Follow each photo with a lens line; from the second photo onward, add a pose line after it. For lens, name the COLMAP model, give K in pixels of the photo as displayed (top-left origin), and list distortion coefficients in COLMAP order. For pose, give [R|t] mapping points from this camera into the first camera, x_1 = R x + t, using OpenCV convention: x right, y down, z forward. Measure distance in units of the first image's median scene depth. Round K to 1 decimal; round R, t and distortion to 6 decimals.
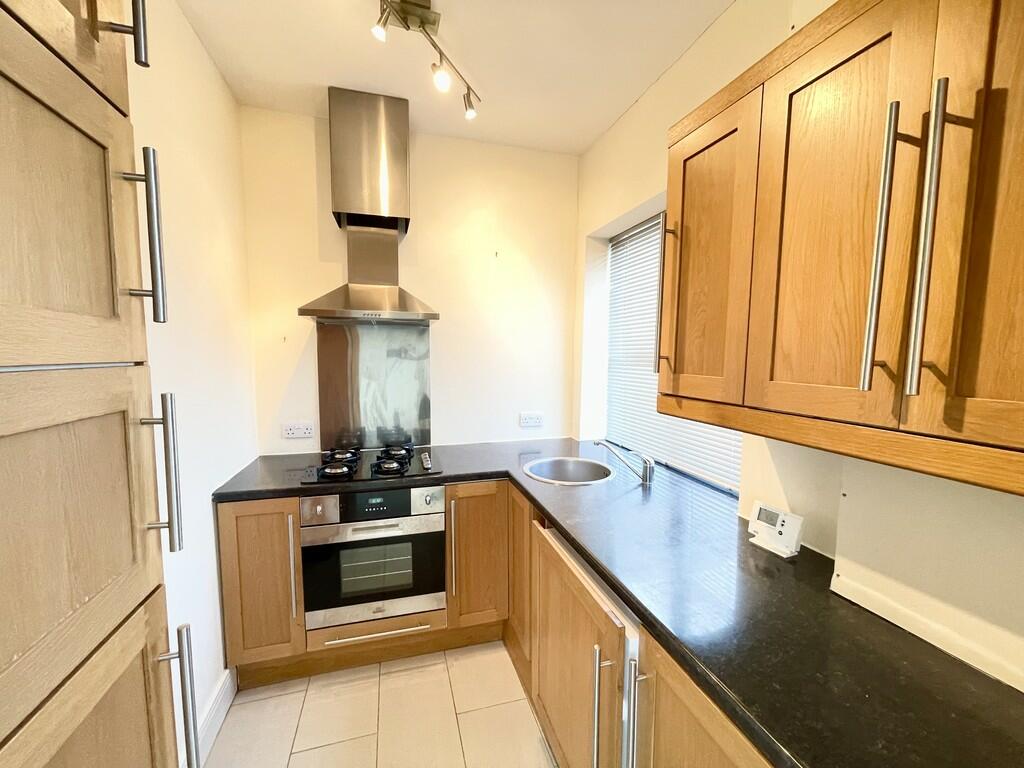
lens RADIAL K [[412.6, 0, 506.1], [0, 412.6, 388.2], [0, 0, 1]] dist [-0.001236, -0.000115]
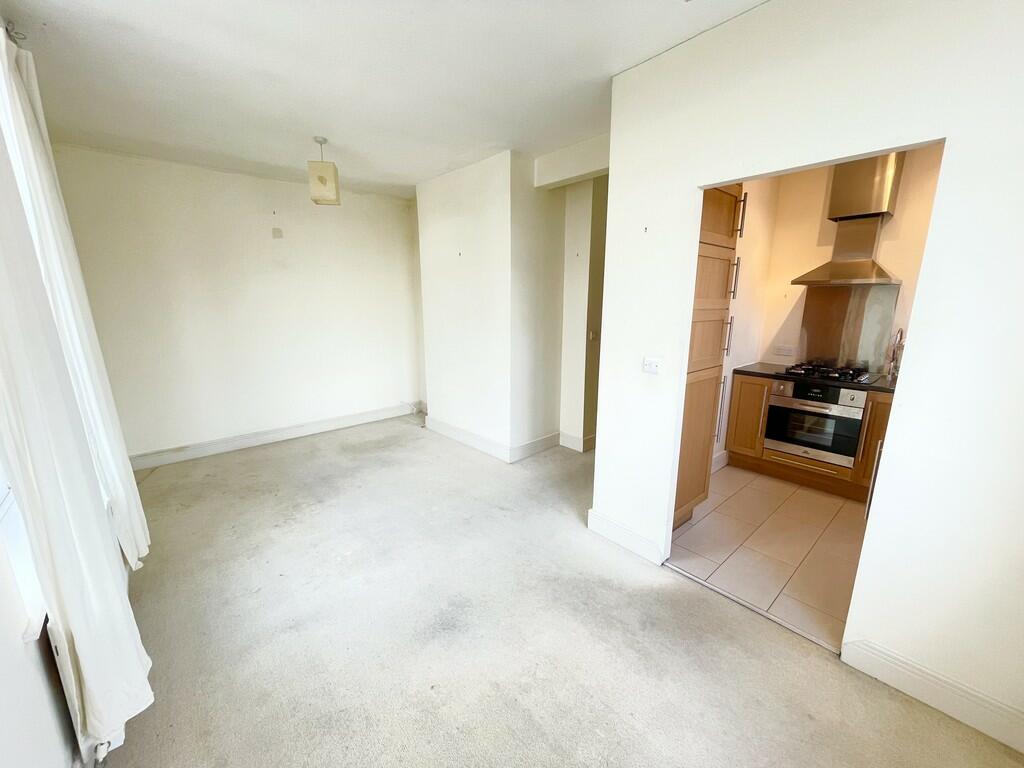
lens RADIAL K [[412.6, 0, 506.1], [0, 412.6, 388.2], [0, 0, 1]] dist [-0.001236, -0.000115]
pose [[0.429343, 0.191243, -0.882661, 0.656050], [-0.079643, 0.981533, 0.173925, 0.060864], [0.899623, -0.004375, 0.436645, -0.943005]]
